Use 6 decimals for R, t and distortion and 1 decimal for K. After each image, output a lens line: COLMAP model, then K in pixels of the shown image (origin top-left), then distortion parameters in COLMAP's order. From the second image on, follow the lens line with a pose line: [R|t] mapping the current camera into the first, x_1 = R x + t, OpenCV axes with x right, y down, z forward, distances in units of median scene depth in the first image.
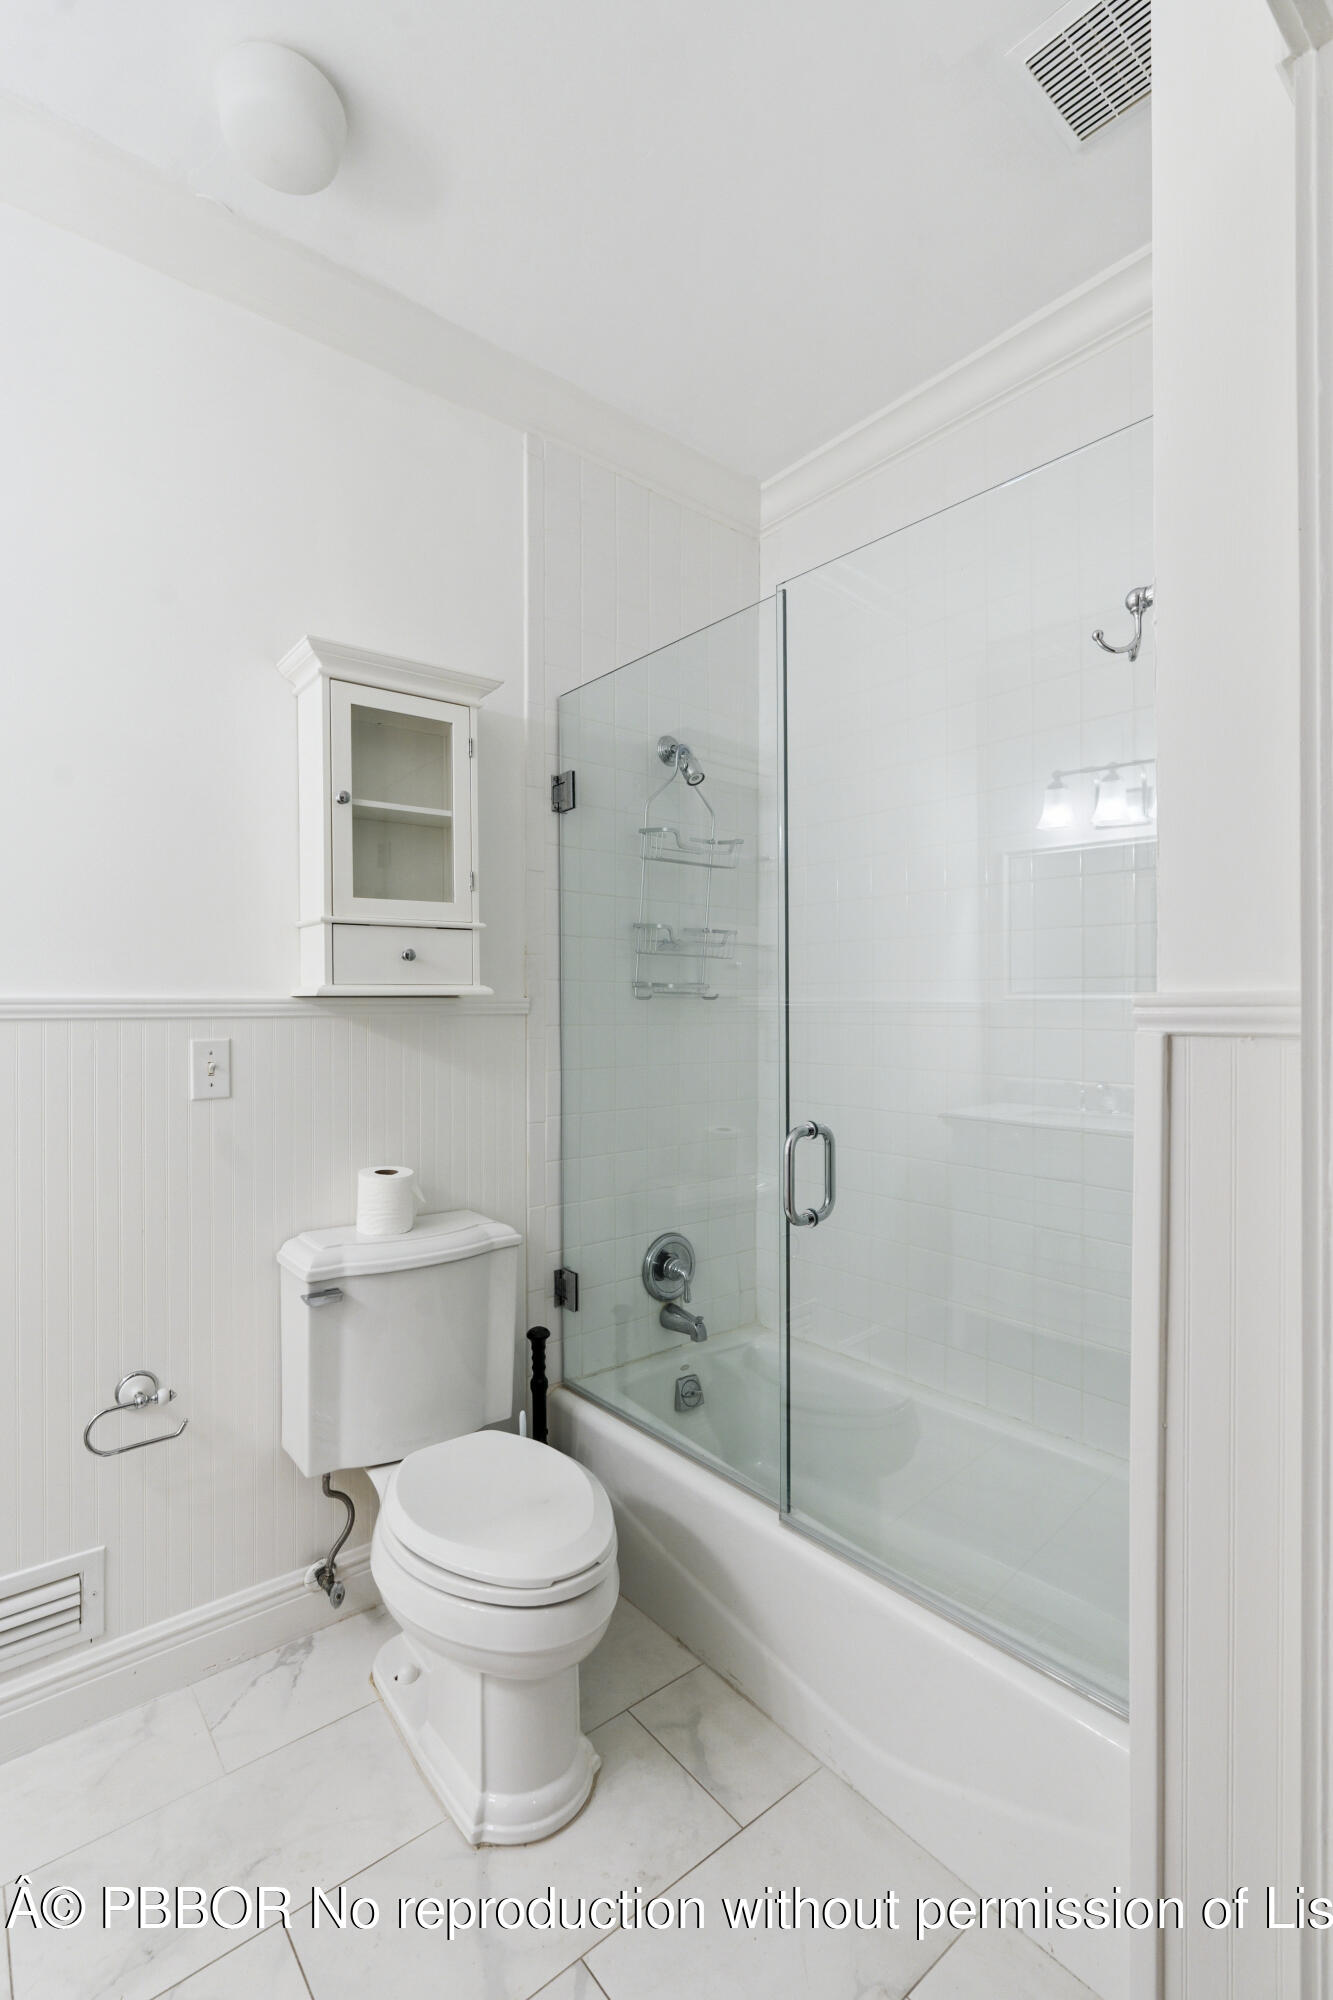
lens RADIAL K [[909.5, 0, 670.7], [0, 909.5, 1001.6], [0, 0, 1]] dist [0.003888, 0.001354]
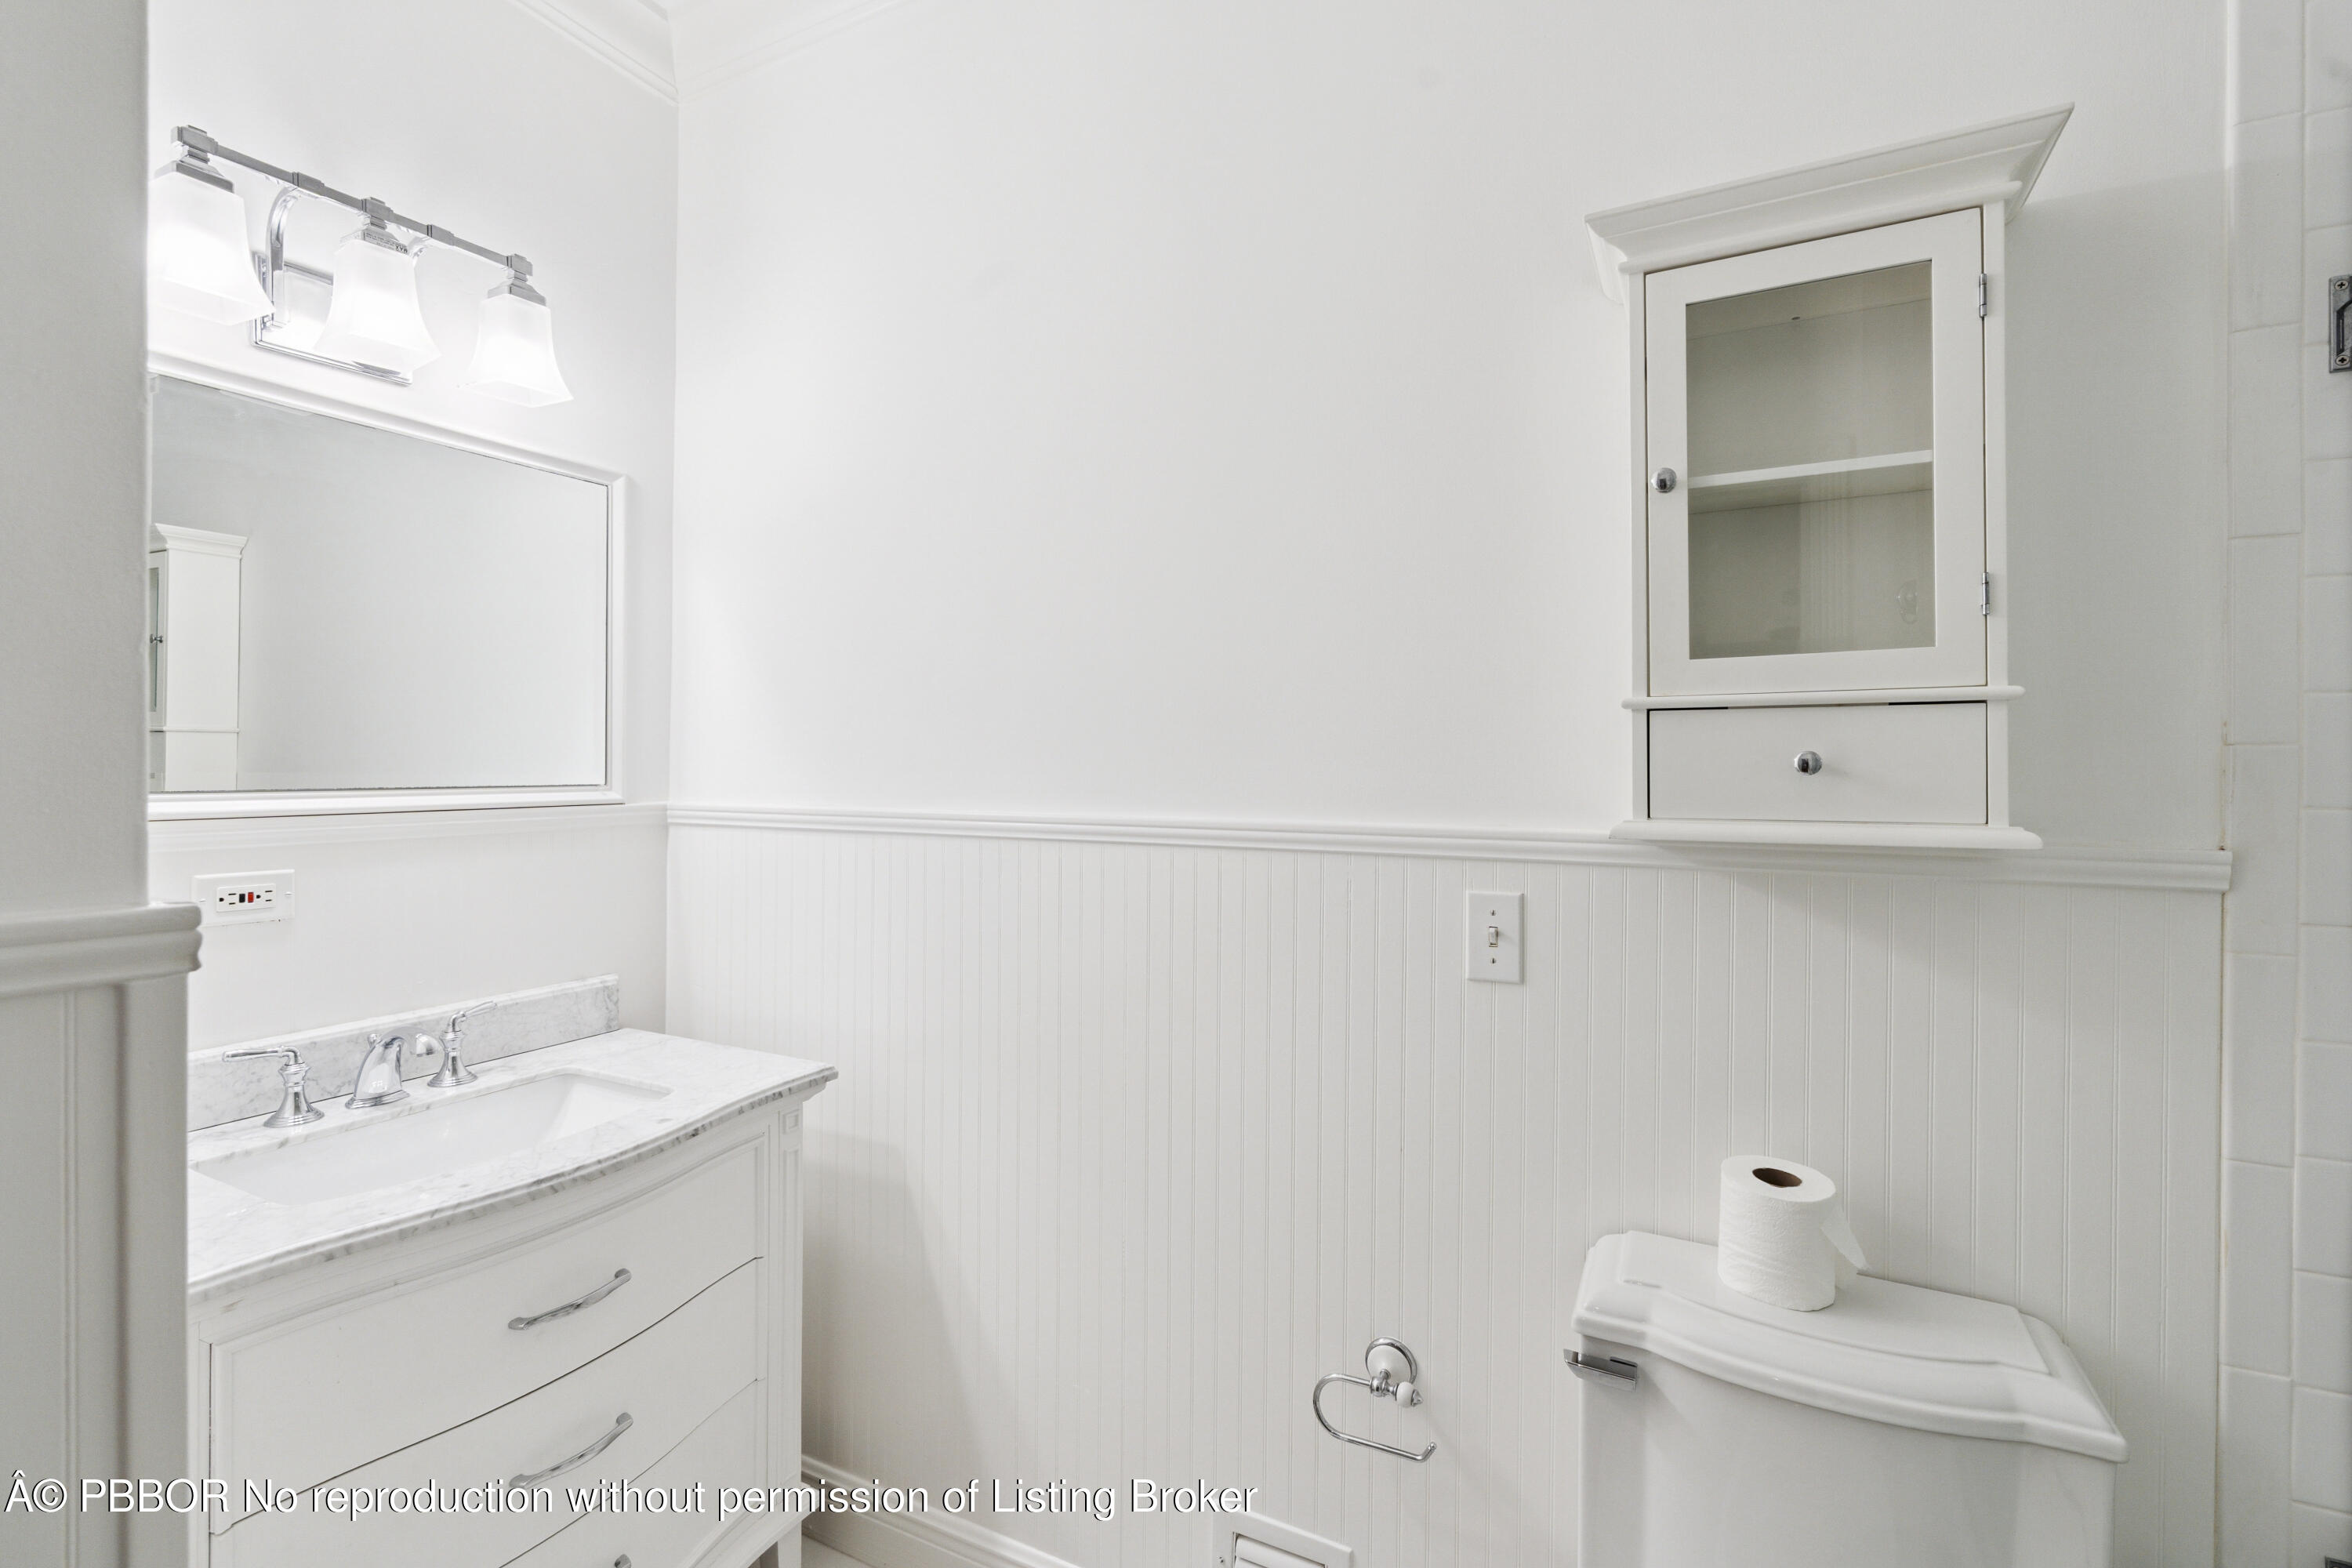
lens RADIAL K [[1069.5, 0, 1174.7], [0, 1069.5, 769.1], [0, 0, 1]] dist [0.003888, 0.001354]
pose [[0.410571, 0.010991, -0.911762, 0.108876], [-0.005497, 0.999939, 0.009579, -0.053449], [0.911812, 0.001079, 0.410607, 0.455062]]
